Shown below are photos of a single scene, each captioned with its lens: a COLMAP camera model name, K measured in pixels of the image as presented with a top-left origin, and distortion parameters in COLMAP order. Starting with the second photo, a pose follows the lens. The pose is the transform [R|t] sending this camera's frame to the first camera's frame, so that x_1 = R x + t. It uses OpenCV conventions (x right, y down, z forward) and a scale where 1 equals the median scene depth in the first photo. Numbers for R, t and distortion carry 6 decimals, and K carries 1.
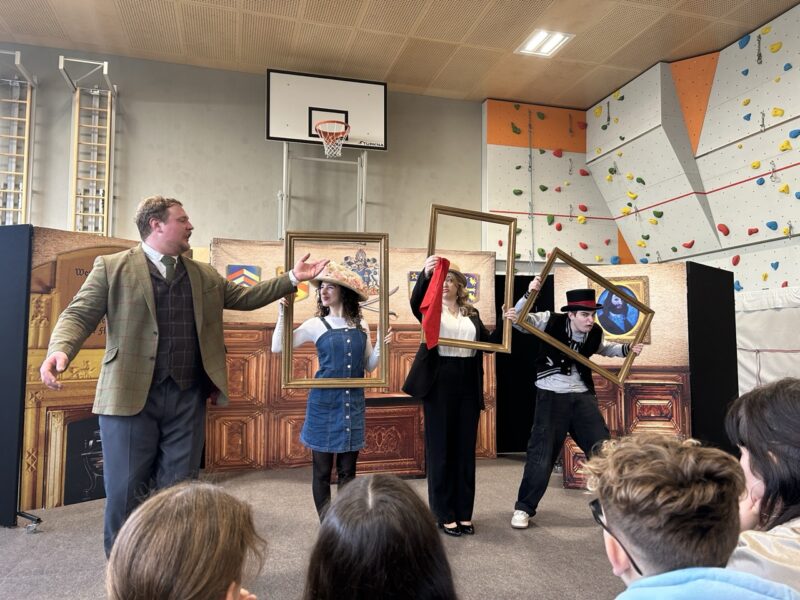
lens RADIAL K [[602.0, 0, 396.2], [0, 602.0, 302.9], [0, 0, 1]] dist [0.070438, -0.076475]
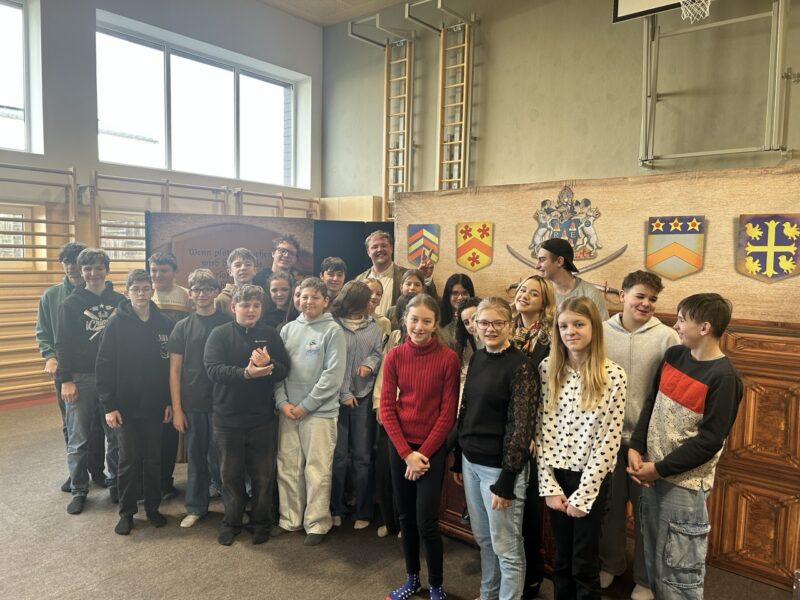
lens RADIAL K [[602.0, 0, 397.0], [0, 602.0, 302.9], [0, 0, 1]] dist [0.070438, -0.076475]
pose [[0.563022, 0.074038, -0.823119, 0.261908], [0.040547, 0.992305, 0.116991, -0.035610], [0.825447, -0.099243, 0.555688, 0.353172]]
